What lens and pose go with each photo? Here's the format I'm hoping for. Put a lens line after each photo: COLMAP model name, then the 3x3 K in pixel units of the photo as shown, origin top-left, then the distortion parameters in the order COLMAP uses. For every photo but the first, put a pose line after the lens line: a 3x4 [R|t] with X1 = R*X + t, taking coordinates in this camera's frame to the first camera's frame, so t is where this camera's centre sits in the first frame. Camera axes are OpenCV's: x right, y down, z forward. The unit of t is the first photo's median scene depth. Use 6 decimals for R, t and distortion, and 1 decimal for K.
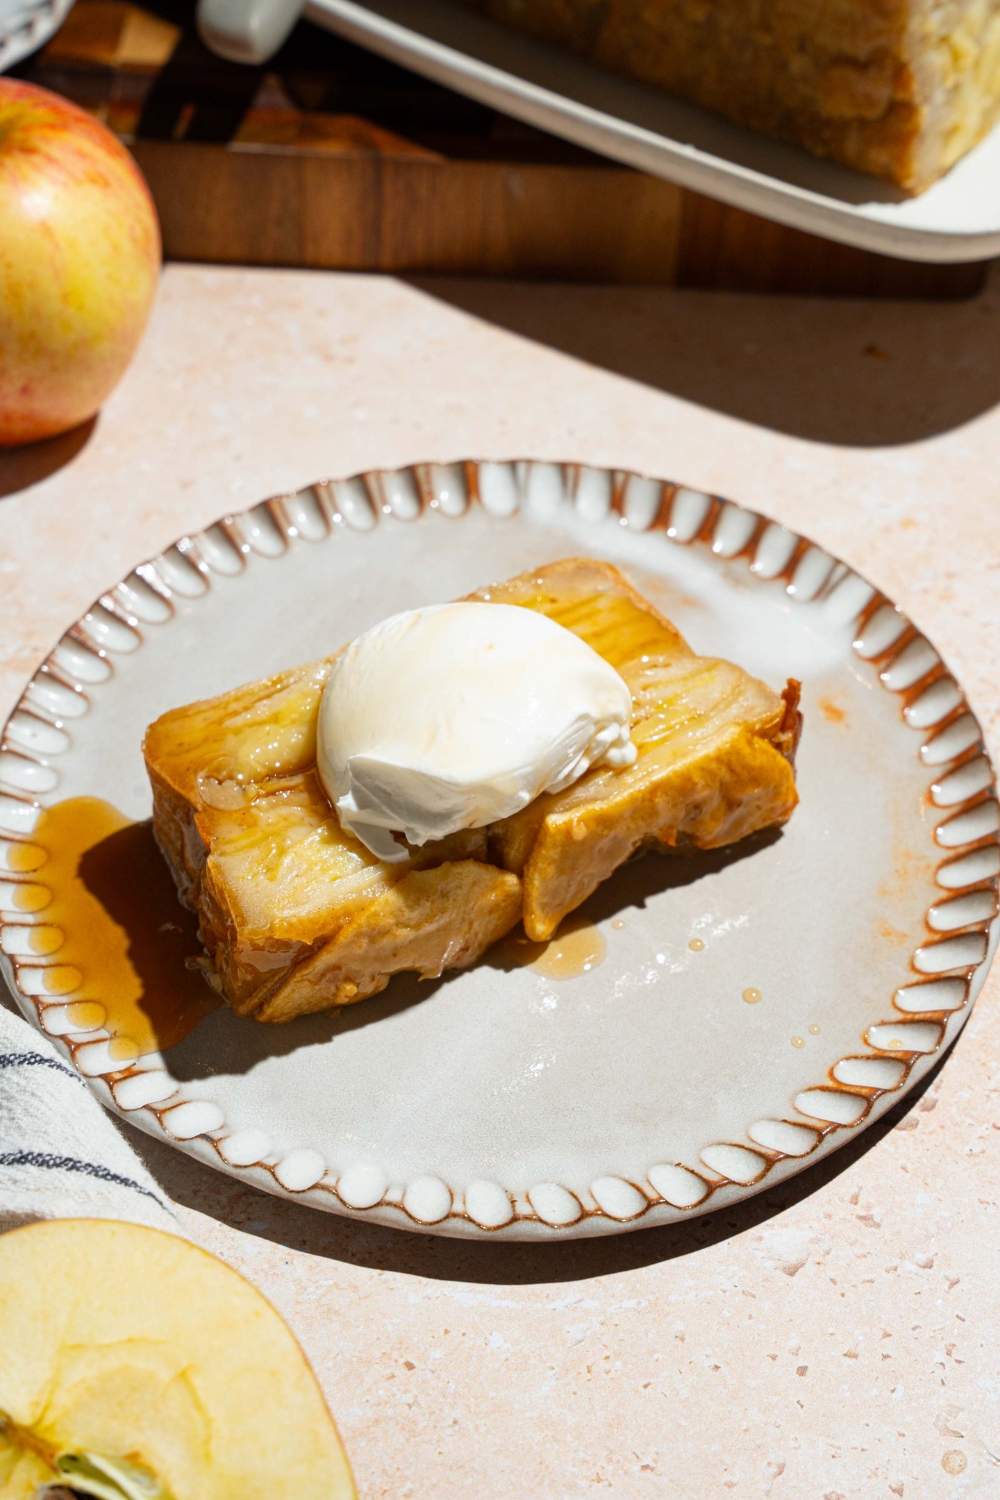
lens RADIAL K [[2746.6, 0, 528.1], [0, 2746.6, 733.3], [0, 0, 1]] dist [0.000558, 1.048343]
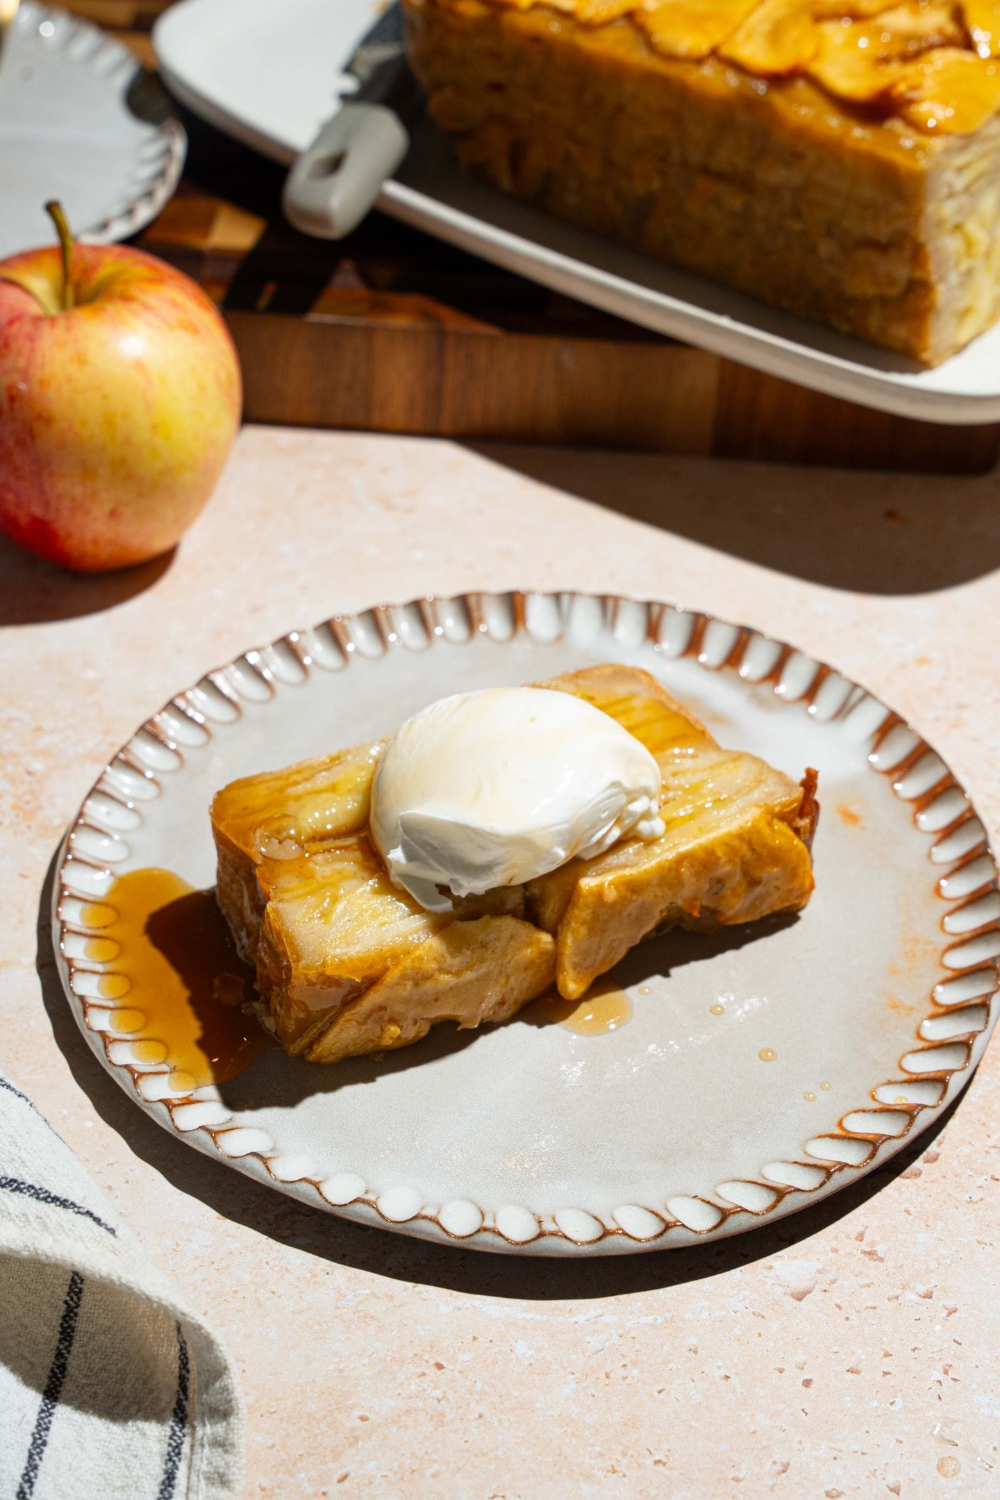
lens RADIAL K [[2746.6, 0, 528.1], [0, 2746.6, 733.3], [0, 0, 1]] dist [0.000558, 1.048343]
pose [[0.999551, 0.024550, -0.017179, 0.003355], [-0.026456, 0.992261, -0.121316, 0.103163], [0.014068, 0.121716, 0.992465, -0.080936]]
